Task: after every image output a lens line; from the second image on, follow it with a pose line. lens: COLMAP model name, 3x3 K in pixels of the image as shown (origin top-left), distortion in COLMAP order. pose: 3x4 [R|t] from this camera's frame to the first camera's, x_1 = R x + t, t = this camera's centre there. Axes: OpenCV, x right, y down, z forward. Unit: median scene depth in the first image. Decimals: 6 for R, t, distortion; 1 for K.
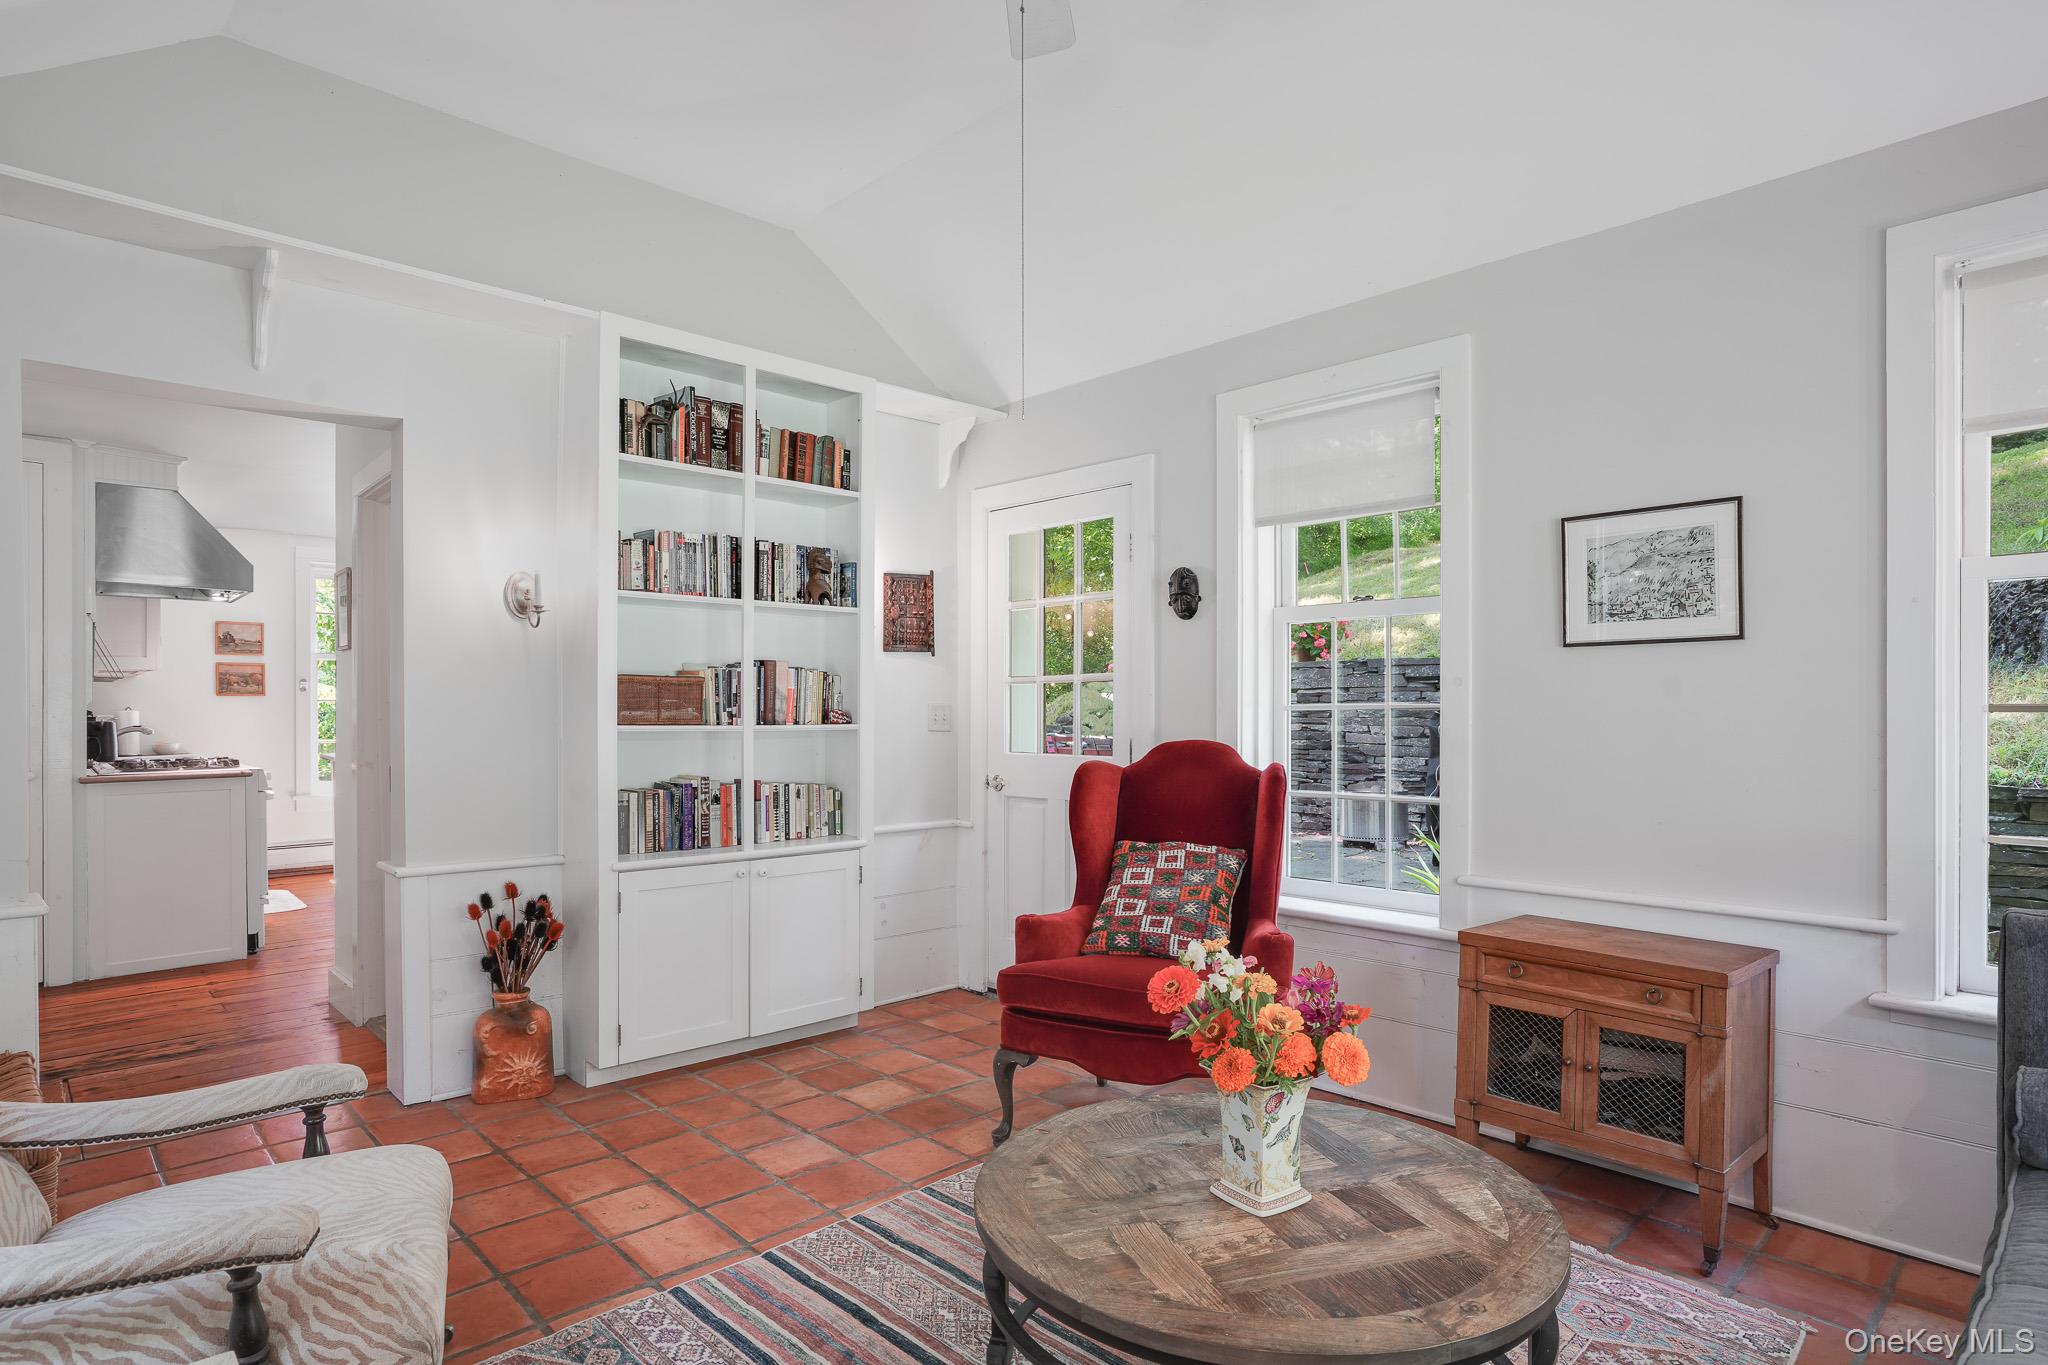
lens RADIAL K [[1111.1, 0, 1014.6], [0, 1111.1, 717.0], [0, 0, 1]] dist [-0.002356, 0.000940]
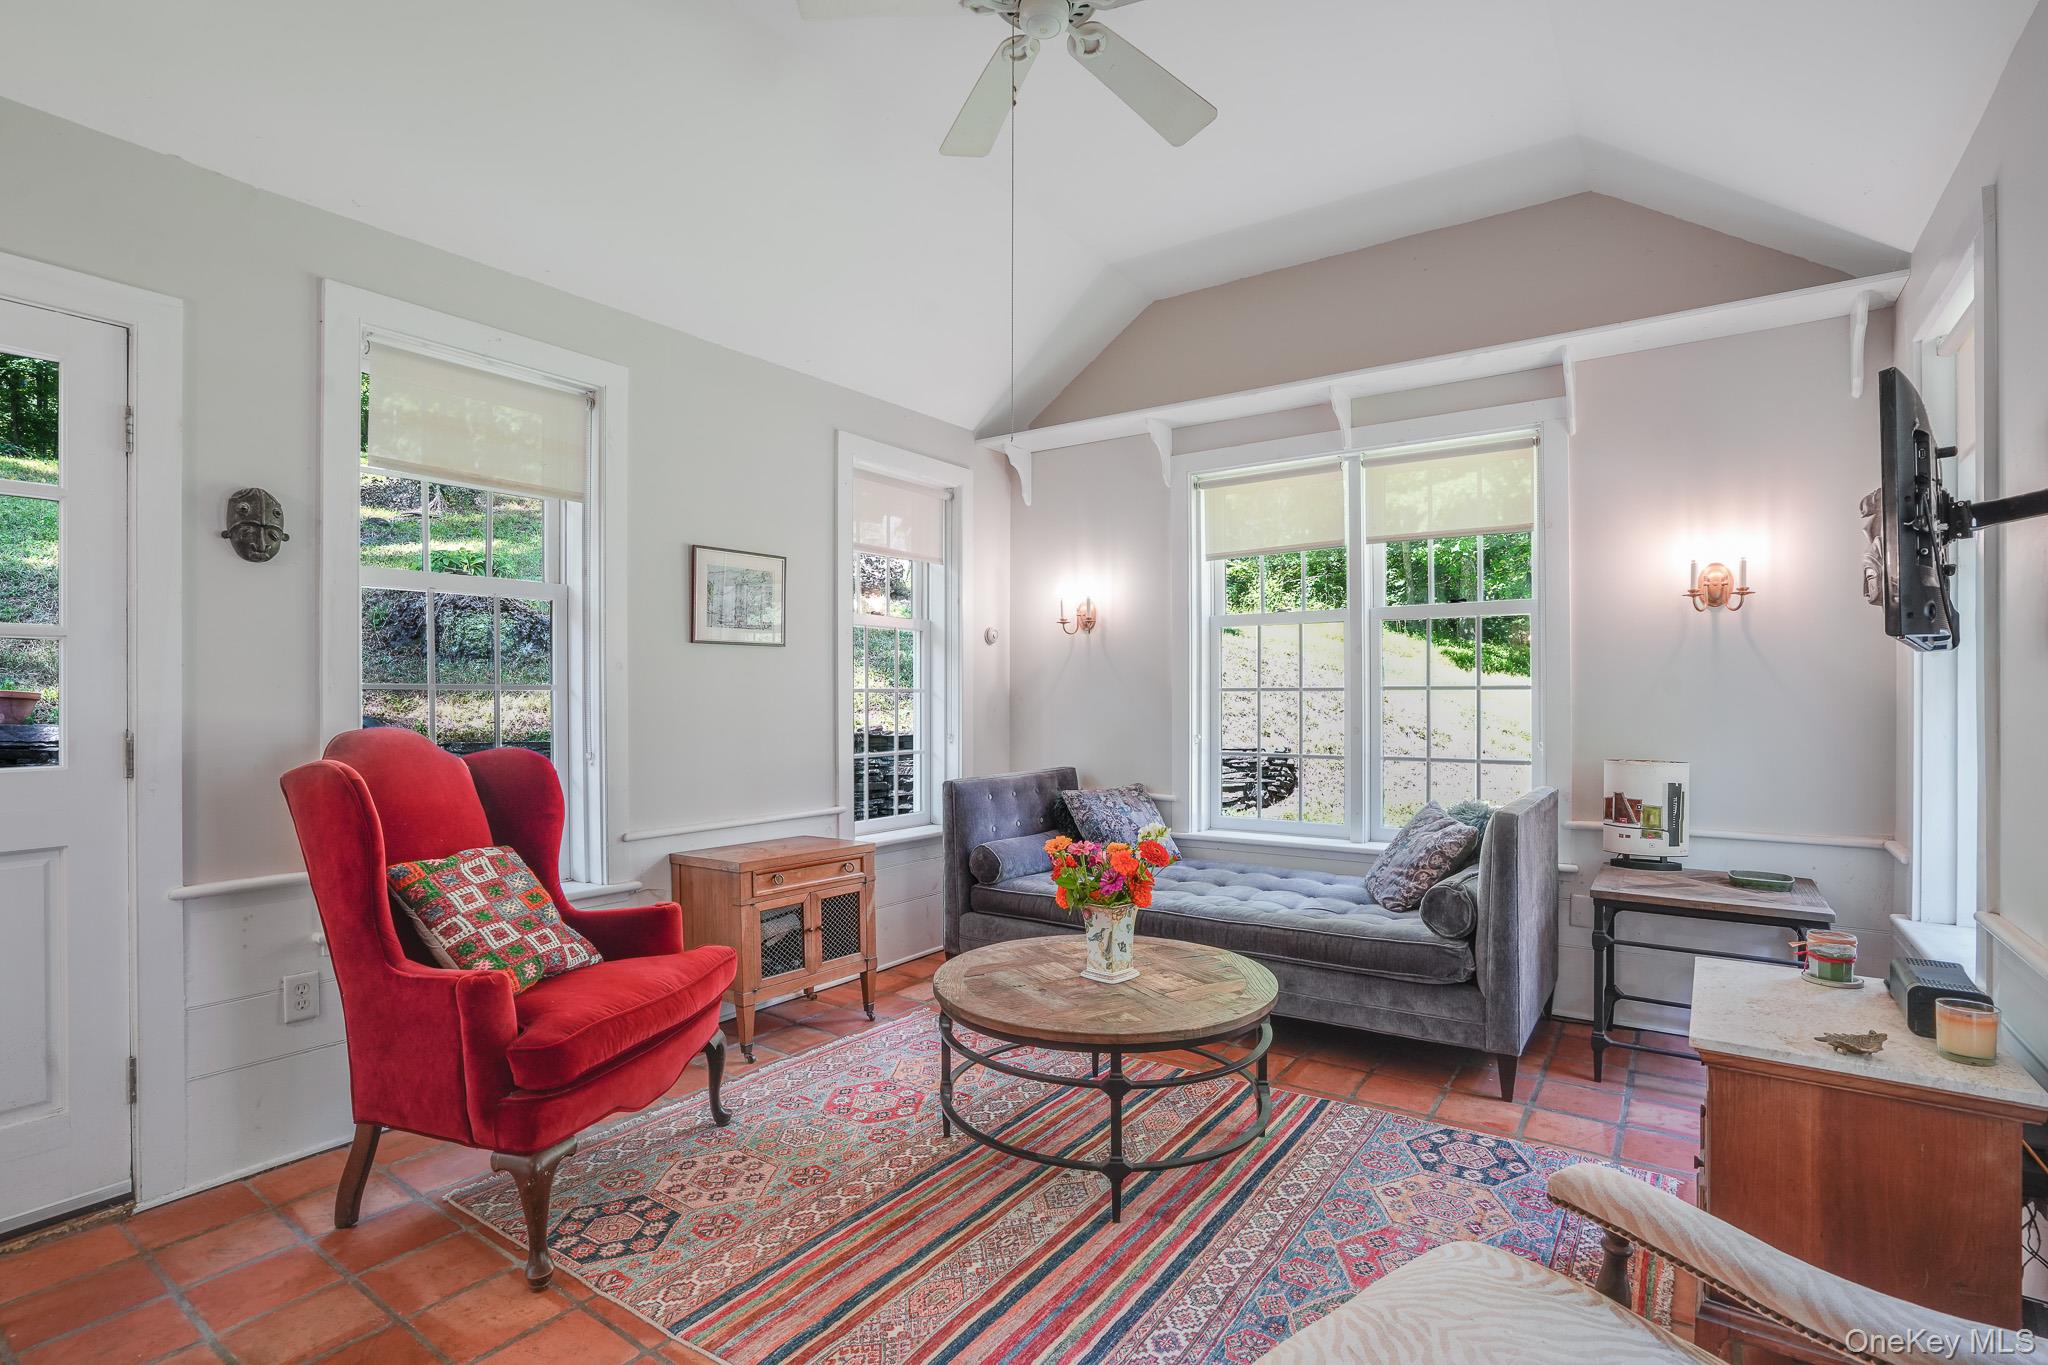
lens RADIAL K [[991.1, 0, 1021.6], [0, 991.1, 687.5], [0, 0, 1]] dist [-0.018851, 0.001011]
pose [[-0.191203, 0.009789, 0.981502, -0.892841], [0.011911, 0.999900, -0.007652, 0.004860], [-0.981478, 0.010228, -0.191300, 1.032788]]
